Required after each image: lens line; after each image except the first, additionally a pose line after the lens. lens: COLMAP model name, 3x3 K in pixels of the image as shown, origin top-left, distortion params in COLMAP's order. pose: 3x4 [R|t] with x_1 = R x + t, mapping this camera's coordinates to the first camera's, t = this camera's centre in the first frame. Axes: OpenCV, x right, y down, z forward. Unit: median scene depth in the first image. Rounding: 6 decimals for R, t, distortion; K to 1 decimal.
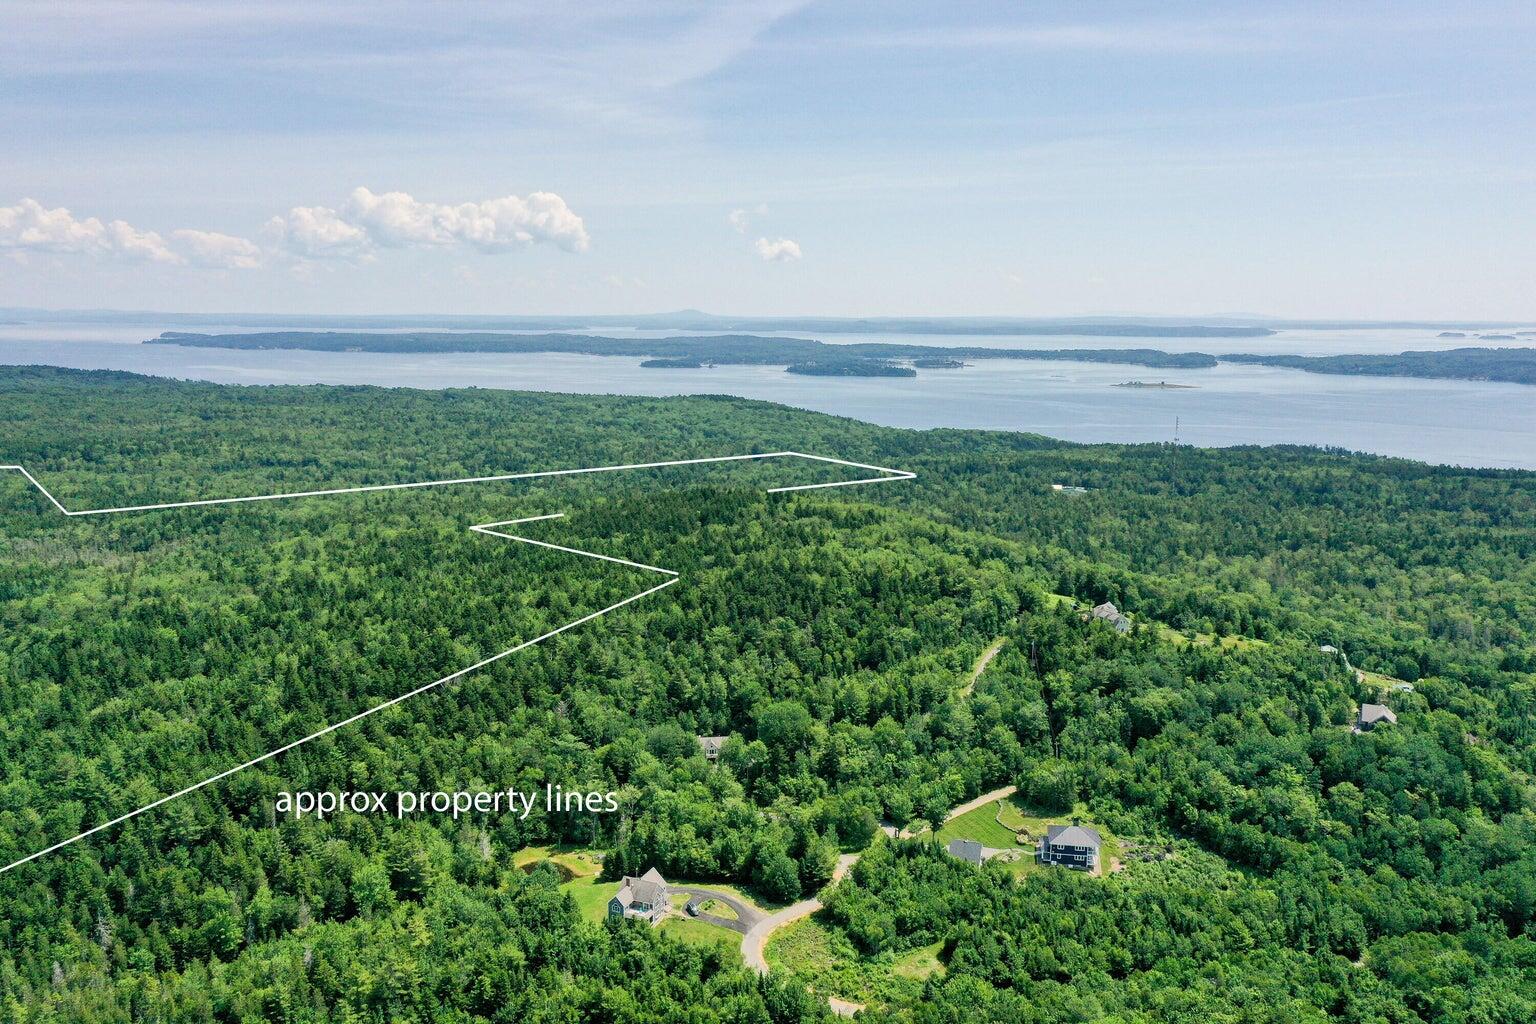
lens RADIAL K [[1259.3, 0, 771.6], [0, 1259.3, 545.3], [0, 0, 1]] dist [-0.002337, 0.007856]
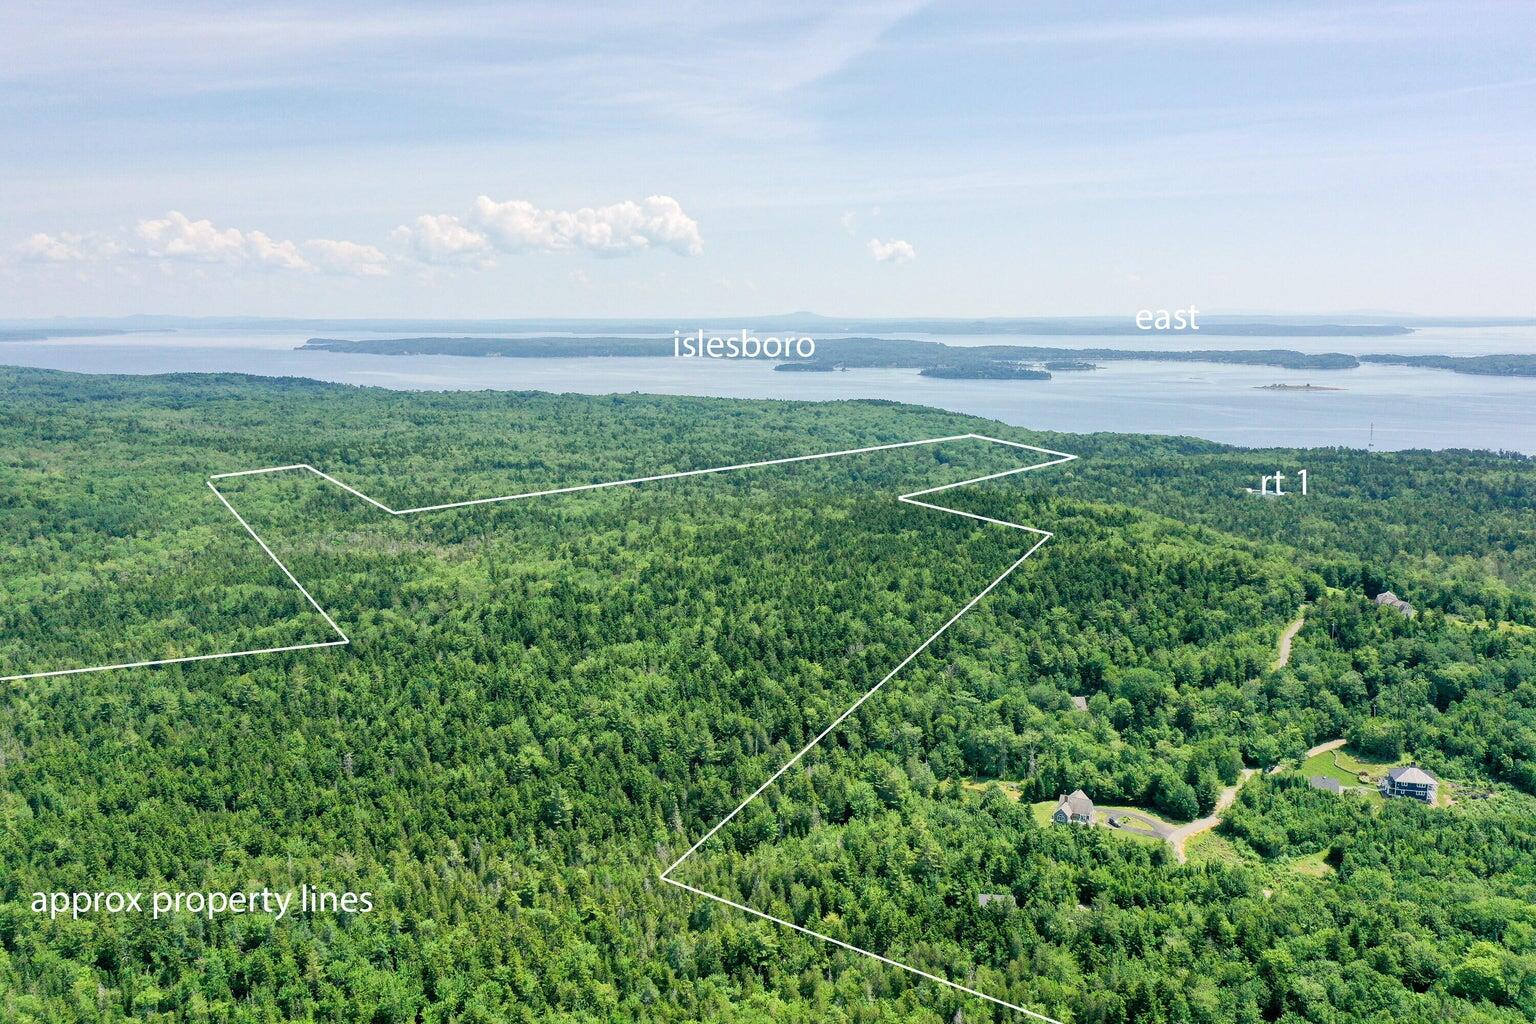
lens RADIAL K [[1259.3, 0, 771.6], [0, 1259.3, 545.3], [0, 0, 1]] dist [-0.002337, 0.007856]
pose [[0.996279, 0.007442, -0.085868, -0.220802], [-0.007537, 0.999971, -0.000776, 0.009686], [0.085860, 0.001421, 0.996306, -0.217394]]
